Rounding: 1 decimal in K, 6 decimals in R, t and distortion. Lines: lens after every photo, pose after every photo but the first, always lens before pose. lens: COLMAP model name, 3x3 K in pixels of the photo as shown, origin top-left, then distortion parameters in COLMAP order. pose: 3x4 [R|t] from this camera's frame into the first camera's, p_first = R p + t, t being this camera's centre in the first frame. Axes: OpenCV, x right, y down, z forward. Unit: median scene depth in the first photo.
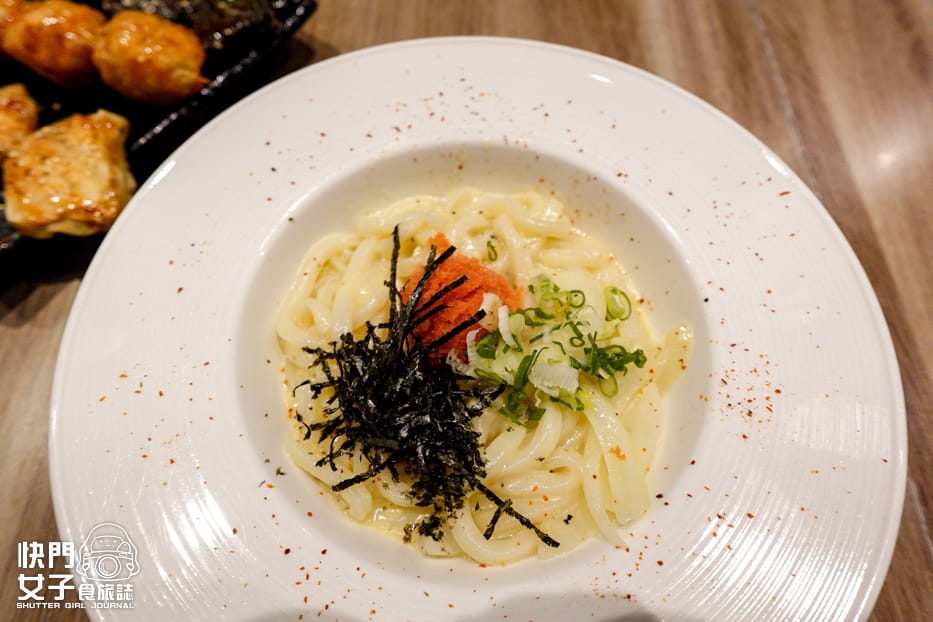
lens RADIAL K [[522.4, 0, 466.5], [0, 522.4, 311.0], [0, 0, 1]] dist [-0.001418, -0.000227]
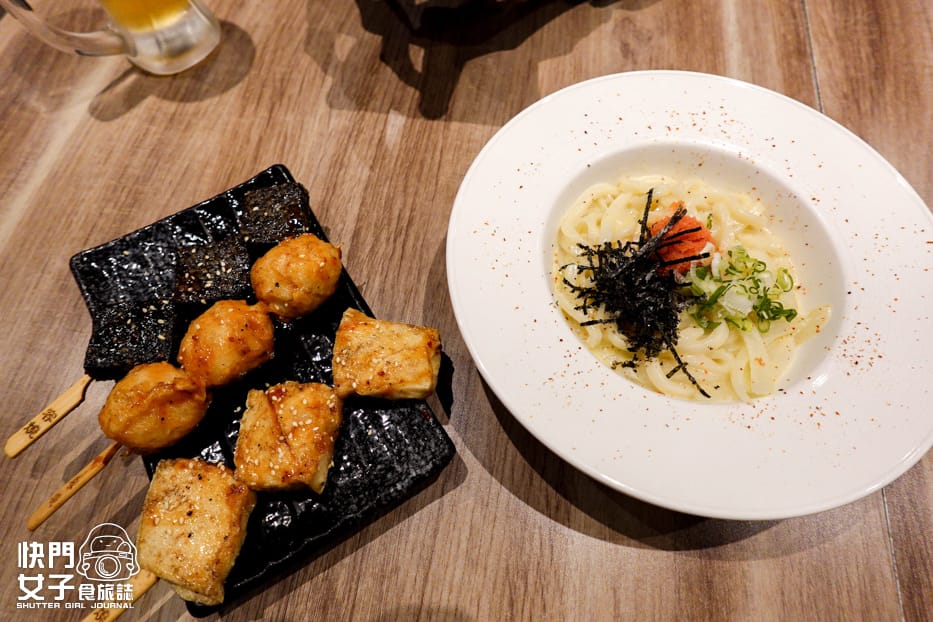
lens RADIAL K [[522.4, 0, 466.5], [0, 522.4, 311.0], [0, 0, 1]] dist [-0.001418, -0.000227]
pose [[0.935057, 0.318389, -0.155873, -0.325676], [-0.316005, 0.947892, 0.040514, 0.321439], [0.160650, 0.011374, 0.986946, -0.670412]]
